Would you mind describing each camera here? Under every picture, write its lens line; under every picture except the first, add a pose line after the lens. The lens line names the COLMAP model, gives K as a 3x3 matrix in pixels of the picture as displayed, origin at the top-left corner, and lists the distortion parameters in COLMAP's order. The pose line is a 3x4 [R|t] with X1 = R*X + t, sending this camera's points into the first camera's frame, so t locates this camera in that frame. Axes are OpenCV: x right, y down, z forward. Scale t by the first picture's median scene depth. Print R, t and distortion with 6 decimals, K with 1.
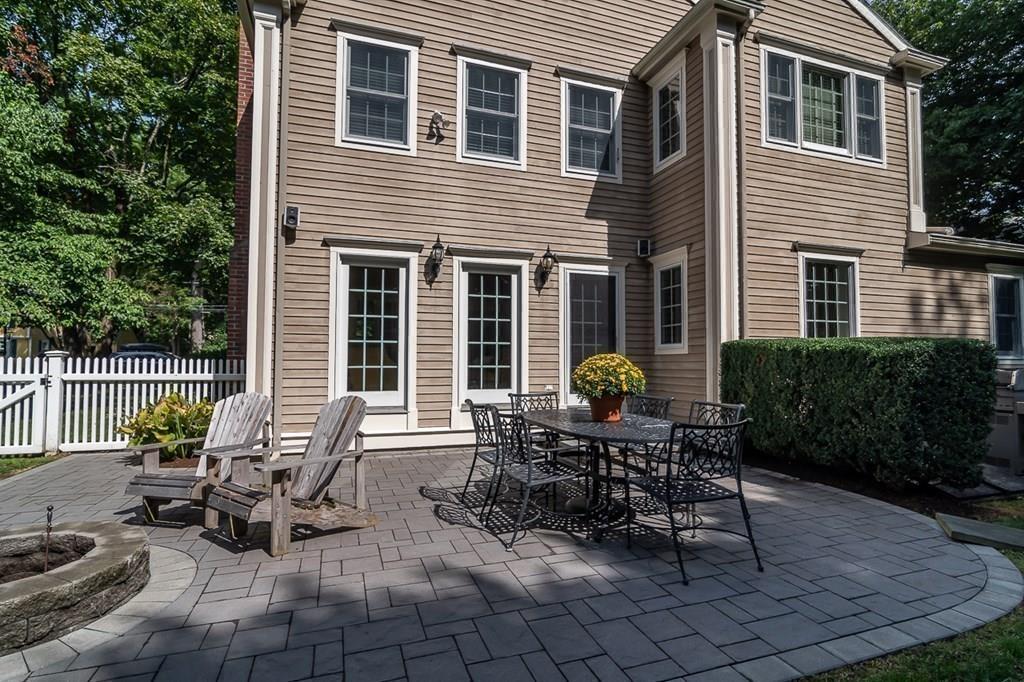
lens RADIAL K [[512.0, 0, 514.3], [0, 512.0, 343.2], [0, 0, 1]] dist [-0.000906, -0.000503]
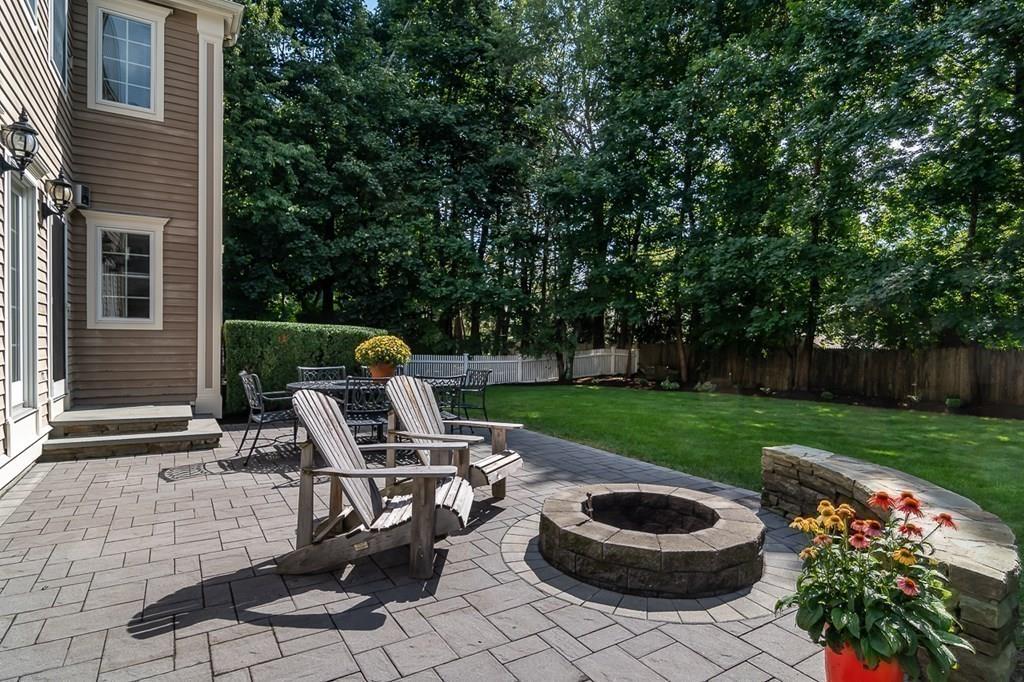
lens RADIAL K [[512.0, 0, 511.4], [0, 512.0, 341.4], [0, 0, 1]] dist [-0.000906, -0.000503]
pose [[-0.244405, -0.003923, 0.969665, -0.763782], [-0.041737, 0.999108, -0.006478, 0.021498], [-0.968774, -0.042055, -0.244351, 0.589842]]
